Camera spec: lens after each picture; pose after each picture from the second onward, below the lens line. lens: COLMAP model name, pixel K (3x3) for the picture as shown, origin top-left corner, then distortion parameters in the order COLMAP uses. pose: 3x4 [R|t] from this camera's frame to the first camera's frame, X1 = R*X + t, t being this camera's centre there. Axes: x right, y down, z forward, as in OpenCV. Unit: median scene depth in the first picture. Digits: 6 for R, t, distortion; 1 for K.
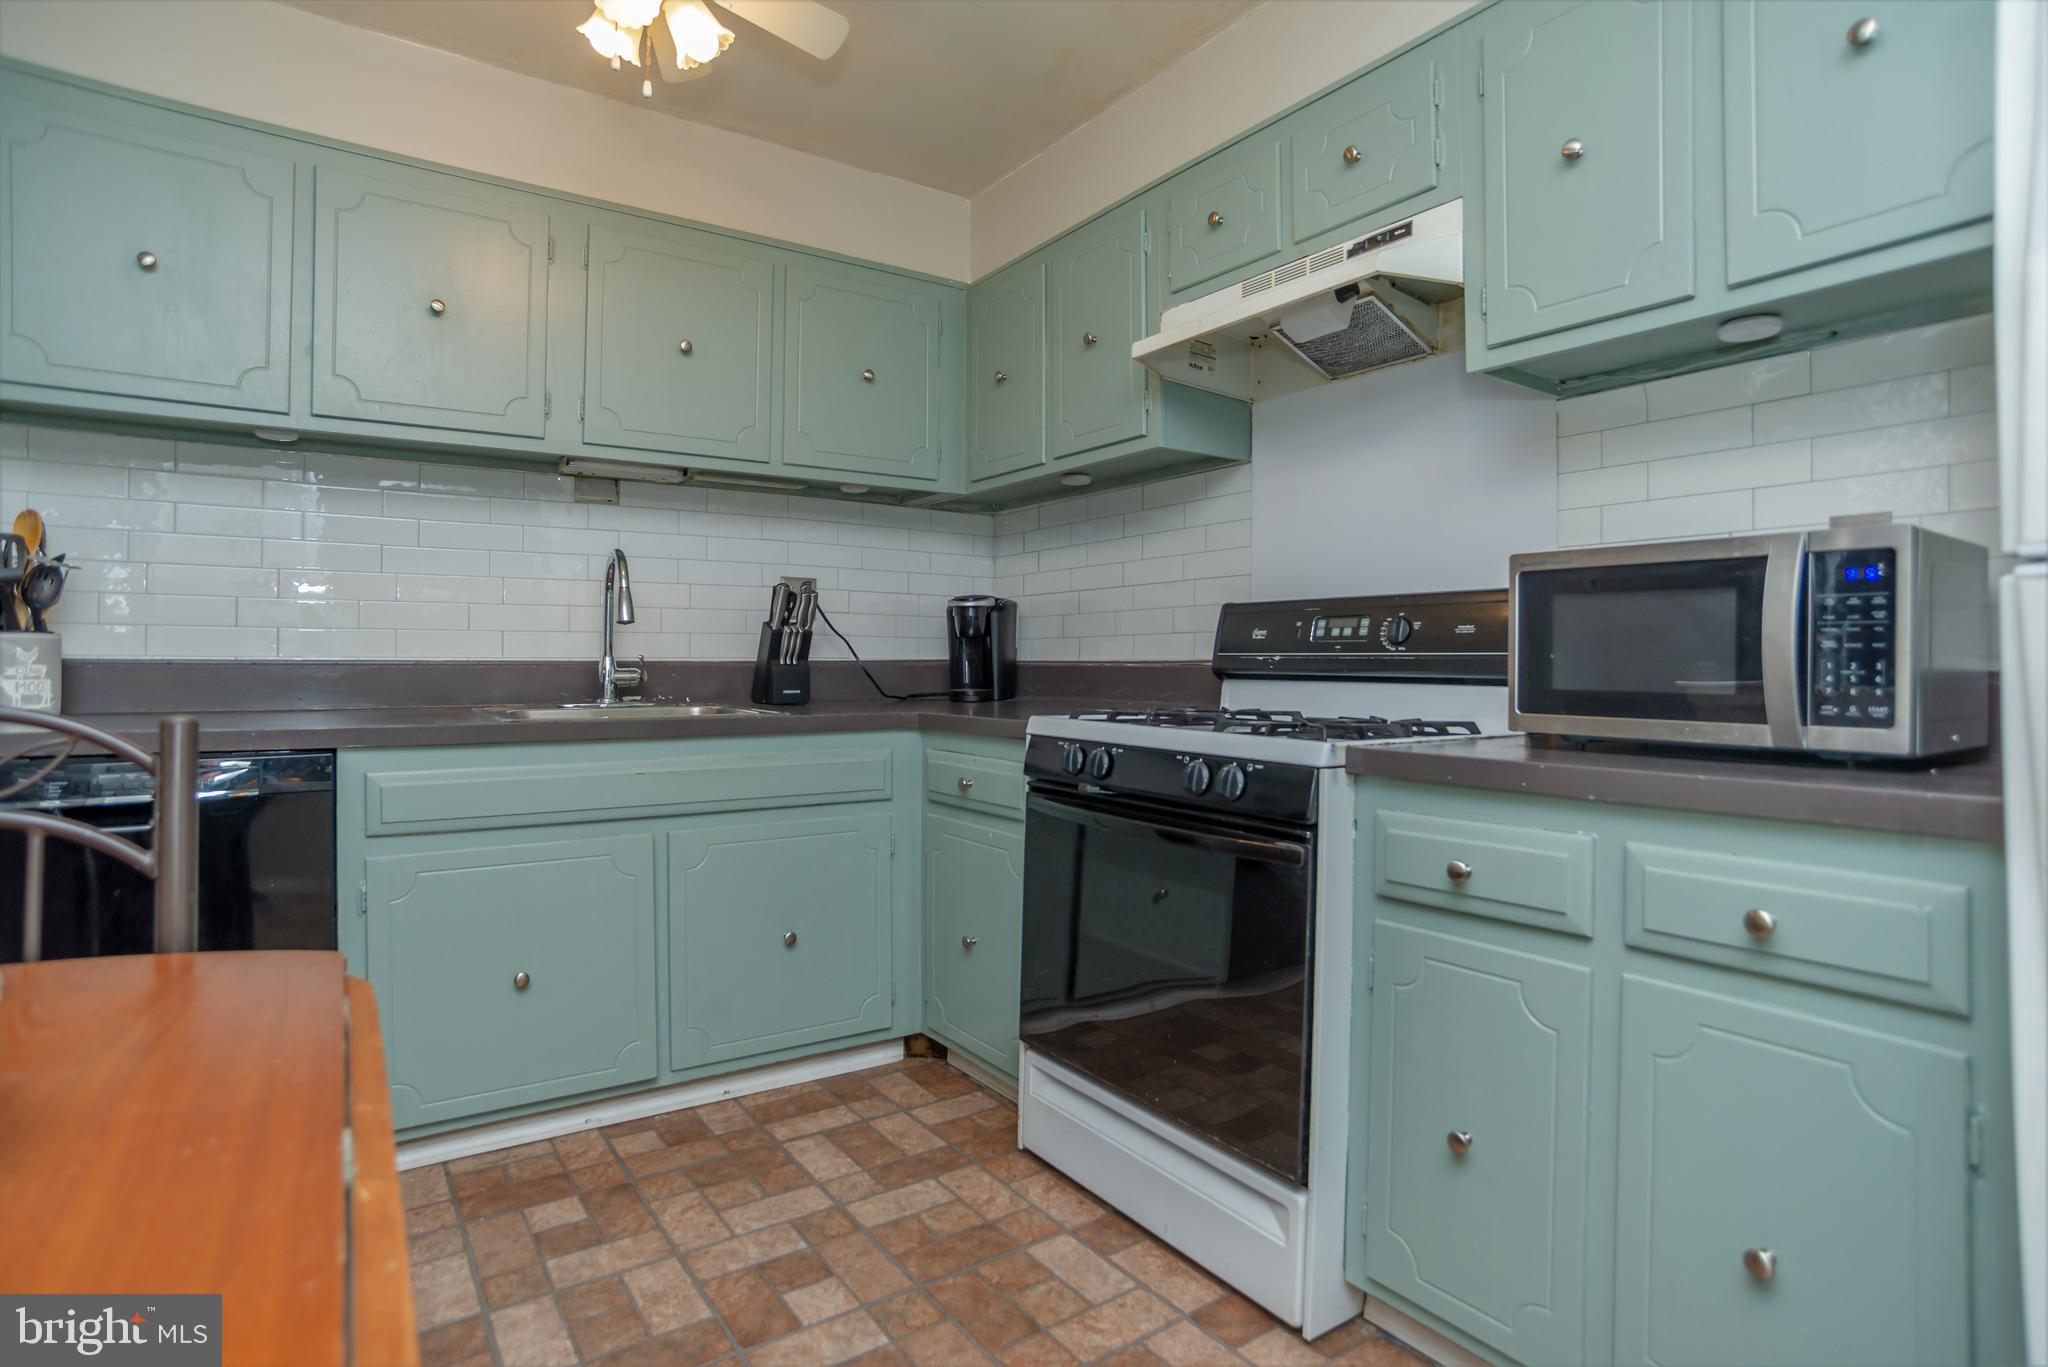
lens RADIAL K [[1049.5, 0, 1011.3], [0, 1049.5, 661.7], [0, 0, 1]] dist [-0.077988, 0.037869]
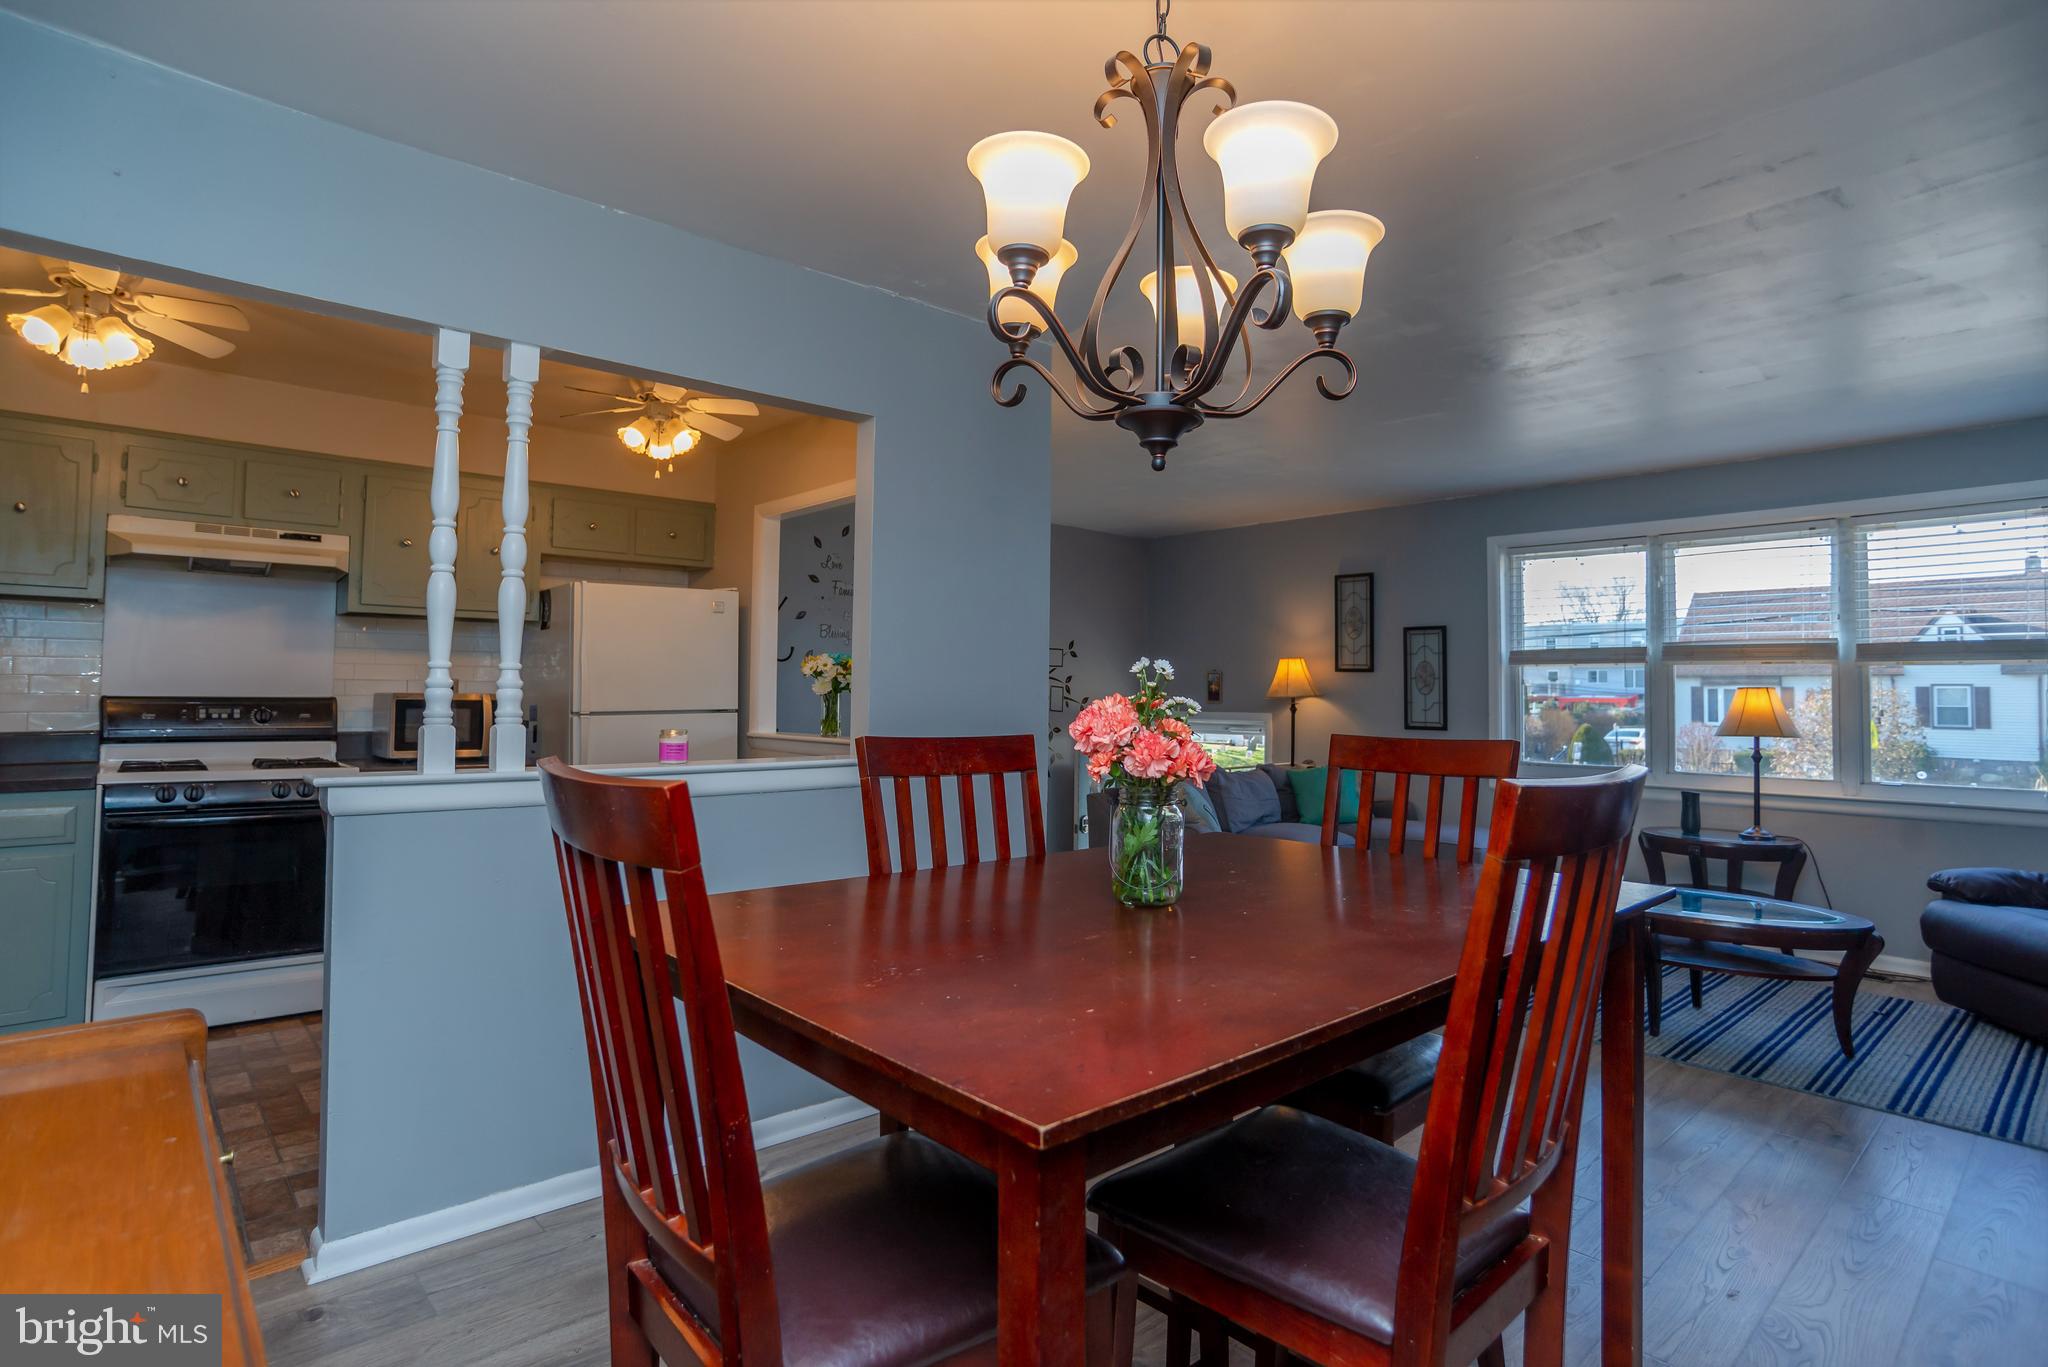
lens RADIAL K [[1049.5, 0, 1011.3], [0, 1049.5, 661.7], [0, 0, 1]] dist [-0.077988, 0.037869]
pose [[-0.143557, 0.028330, 0.989236, -1.862661], [-0.011120, 0.999481, -0.030237, -0.094120], [-0.989580, -0.015341, -0.143168, -0.166090]]
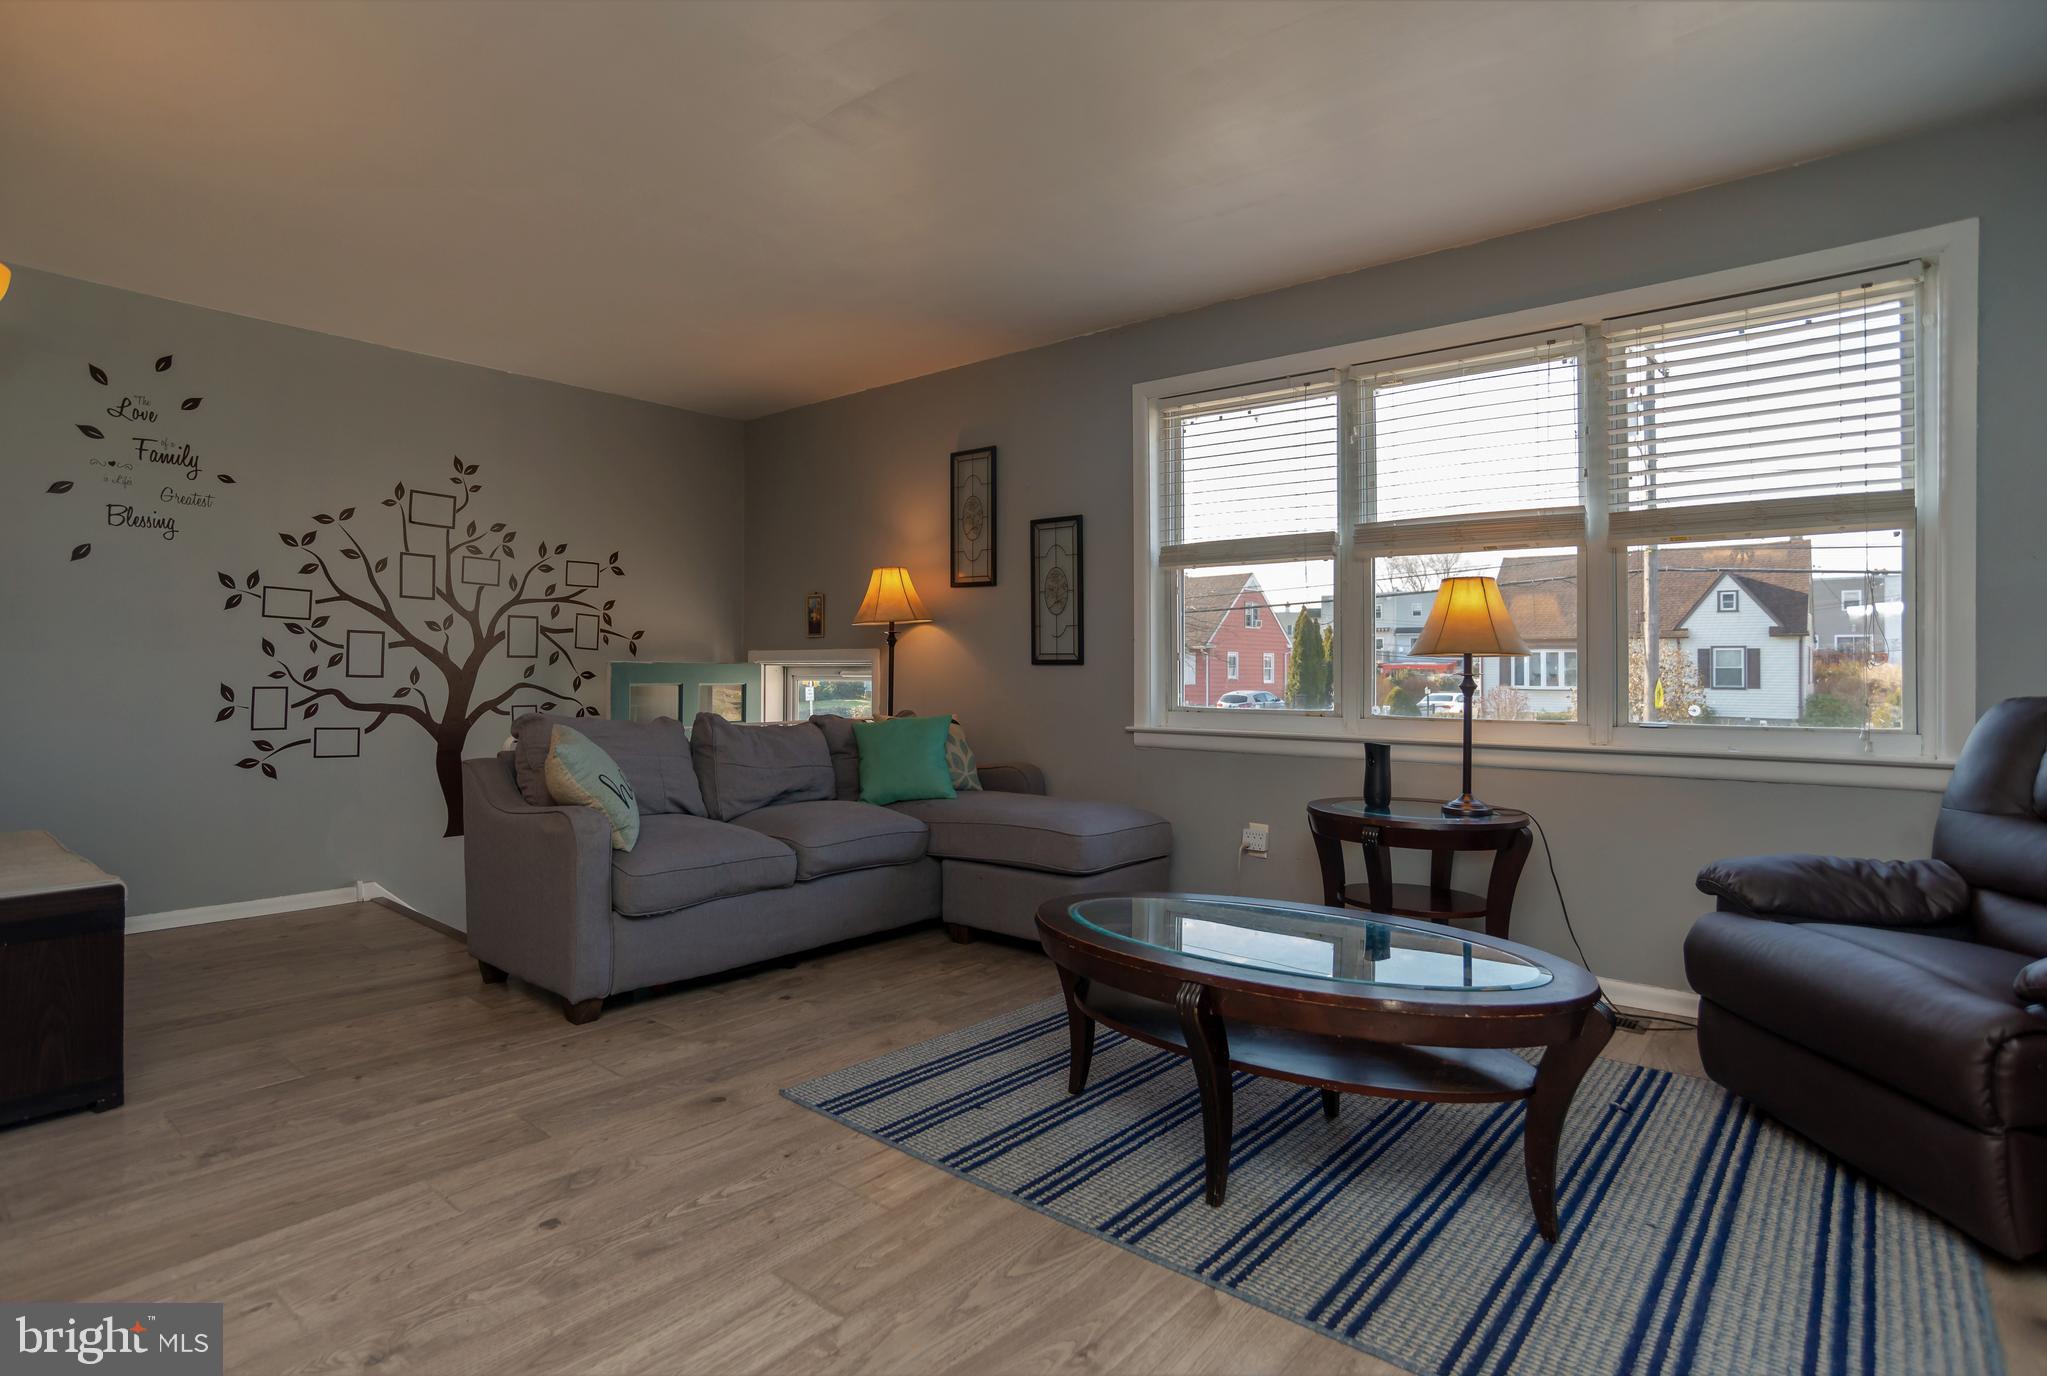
lens RADIAL K [[1059.1, 0, 1015.3], [0, 1059.1, 669.1], [0, 0, 1]] dist [-0.094894, 0.048475]
pose [[-0.282095, -0.001900, 0.959385, -1.060225], [-0.003178, 0.999994, 0.001046, 0.011146], [-0.959381, -0.002754, -0.282099, -1.146403]]
